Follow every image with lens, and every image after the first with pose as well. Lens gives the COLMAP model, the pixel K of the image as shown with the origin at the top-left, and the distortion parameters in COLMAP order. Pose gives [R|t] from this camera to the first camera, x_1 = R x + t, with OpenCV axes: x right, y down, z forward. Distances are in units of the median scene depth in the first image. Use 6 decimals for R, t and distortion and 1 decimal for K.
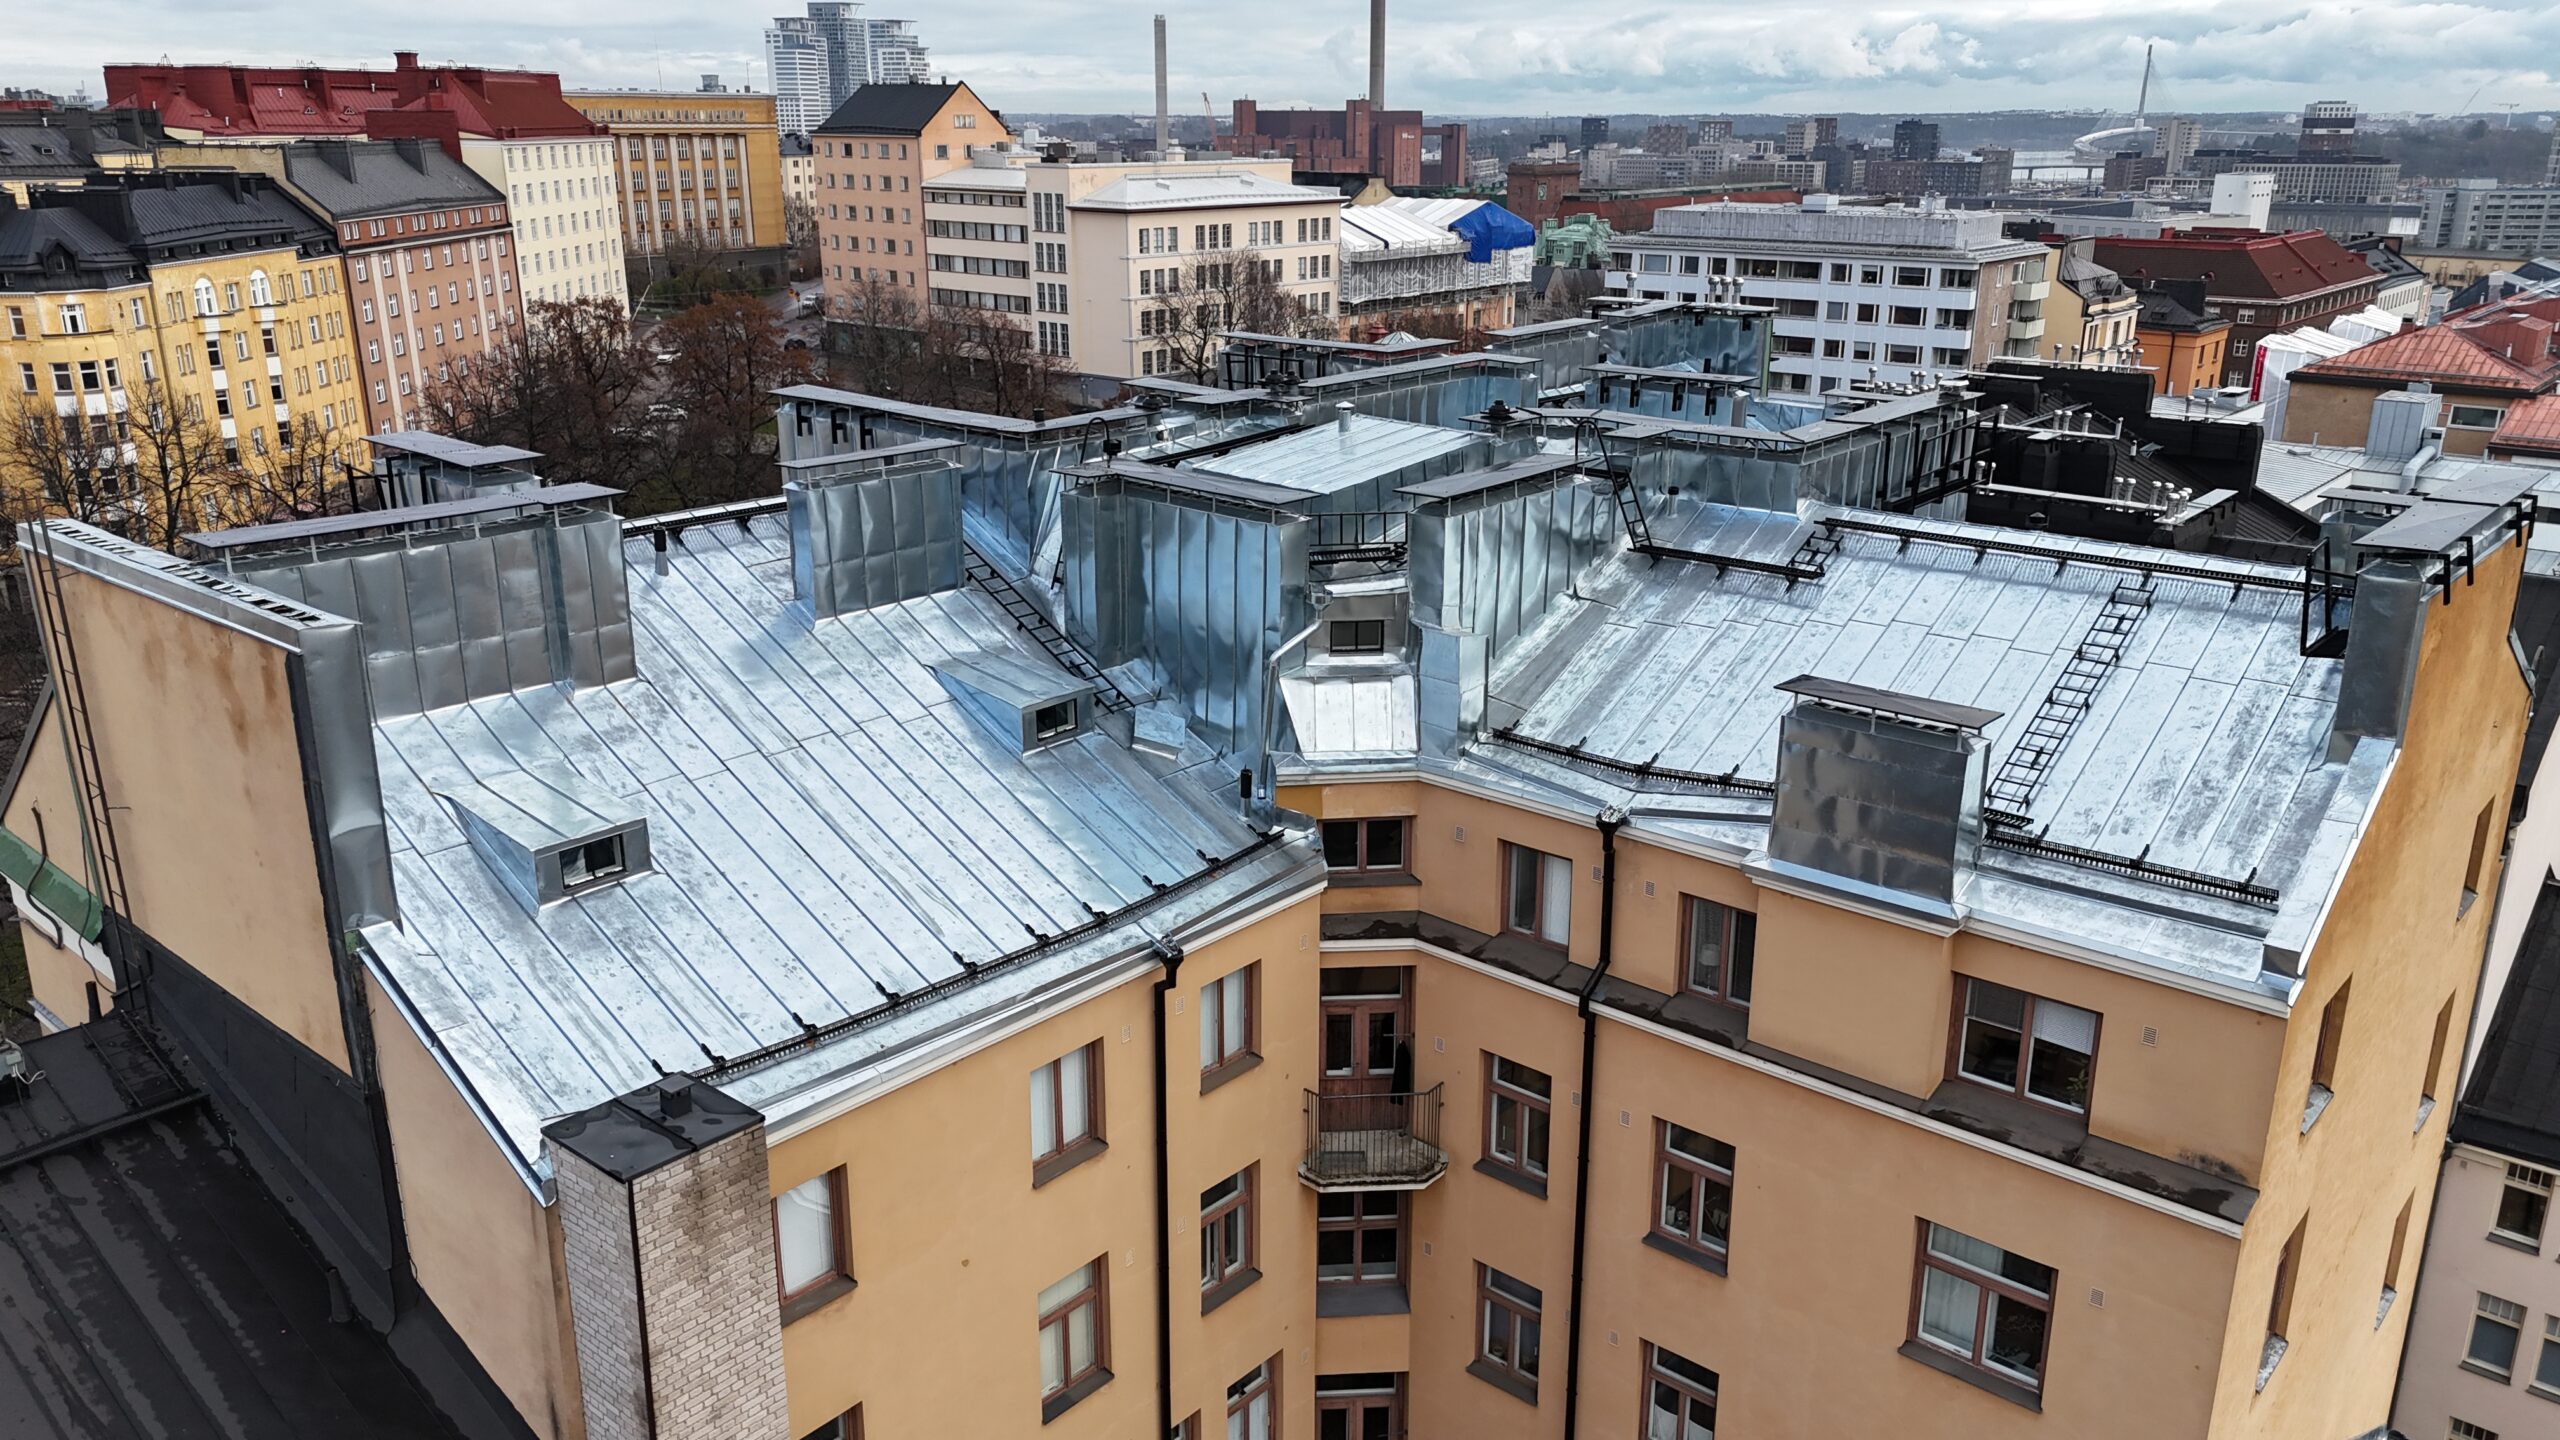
lens RADIAL K [[1879.8, 0, 1280.0], [0, 1879.8, 720.0], [0, 0, 1]] dist [0.092891, -0.107318]
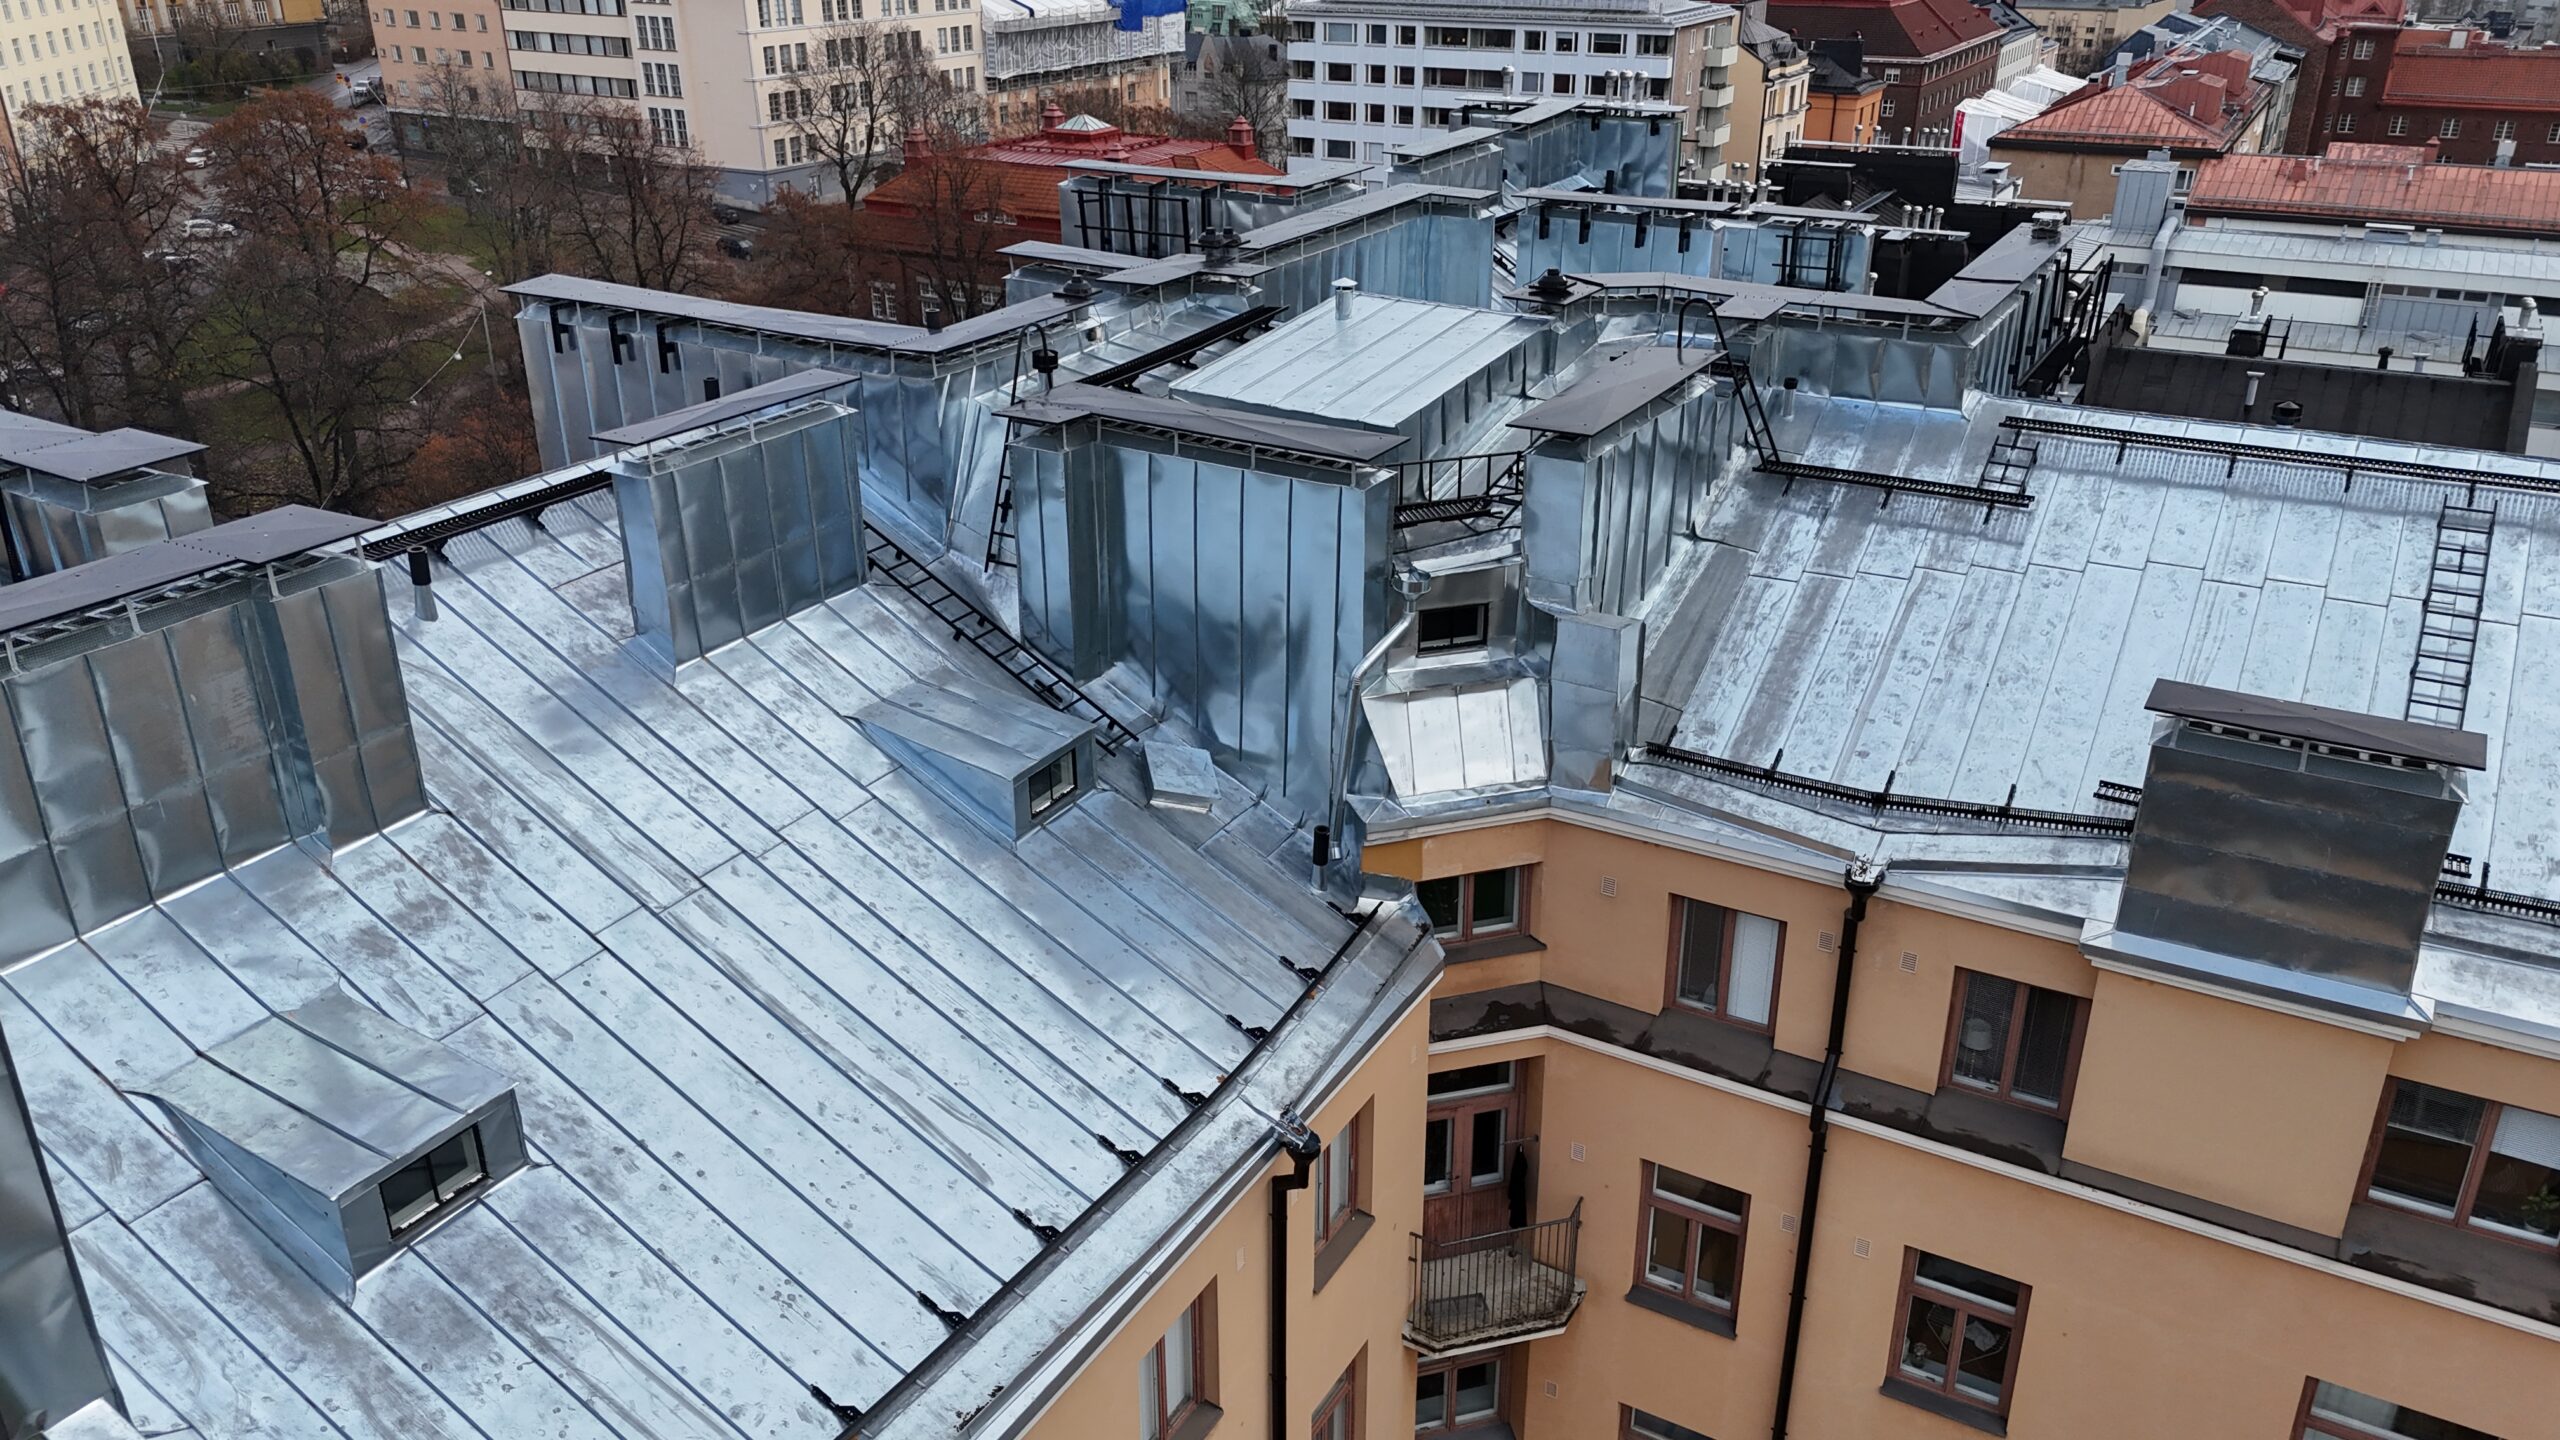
lens RADIAL K [[1883.5, 0, 1280.0], [0, 1883.5, 720.0], [0, 0, 1]] dist [0.063754, -0.060777]
pose [[0.980269, -0.084138, 0.178869, -0.153015], [0.063336, 0.990873, 0.118990, -0.097187], [-0.187248, -0.105313, 0.976651, 0.294997]]
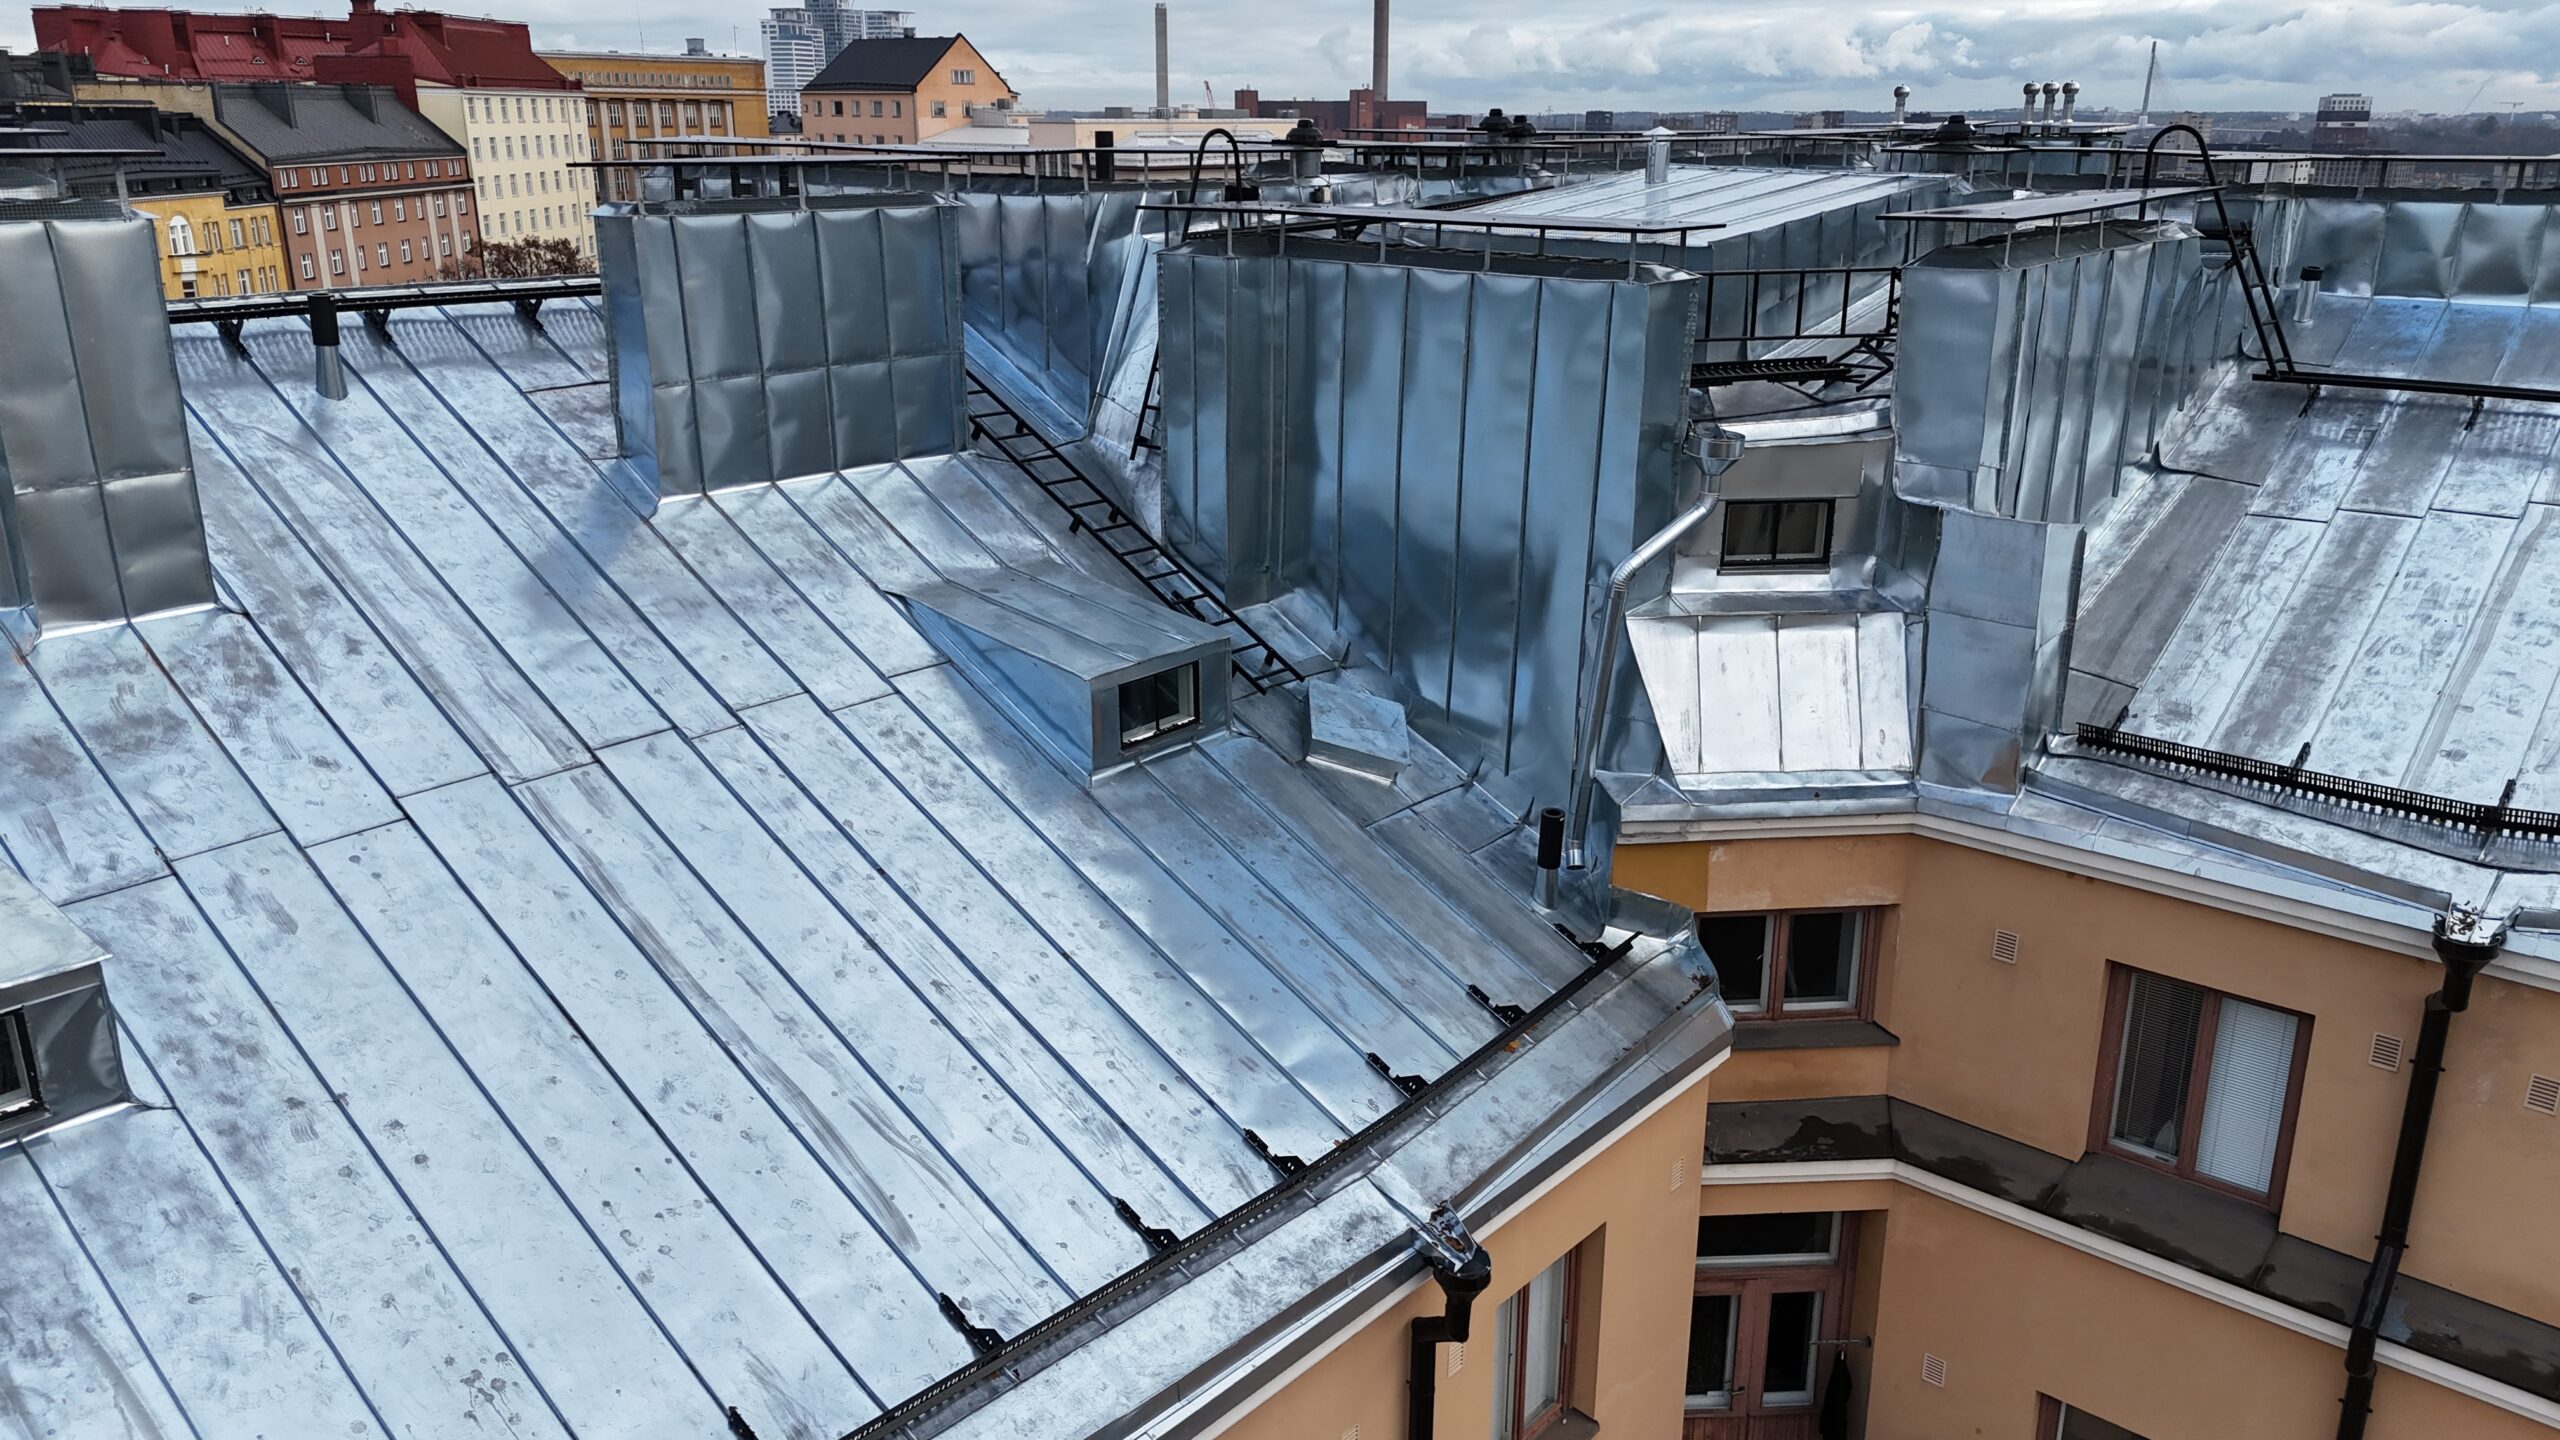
lens RADIAL K [[1883.5, 0, 1280.0], [0, 1883.5, 720.0], [0, 0, 1]] dist [0.063754, -0.060777]
pose [[0.999997, 0.001666, 0.001934, -0.085682], [-0.001668, 0.999998, 0.000698, 0.003251], [-0.001933, -0.000702, 0.999998, 0.501283]]
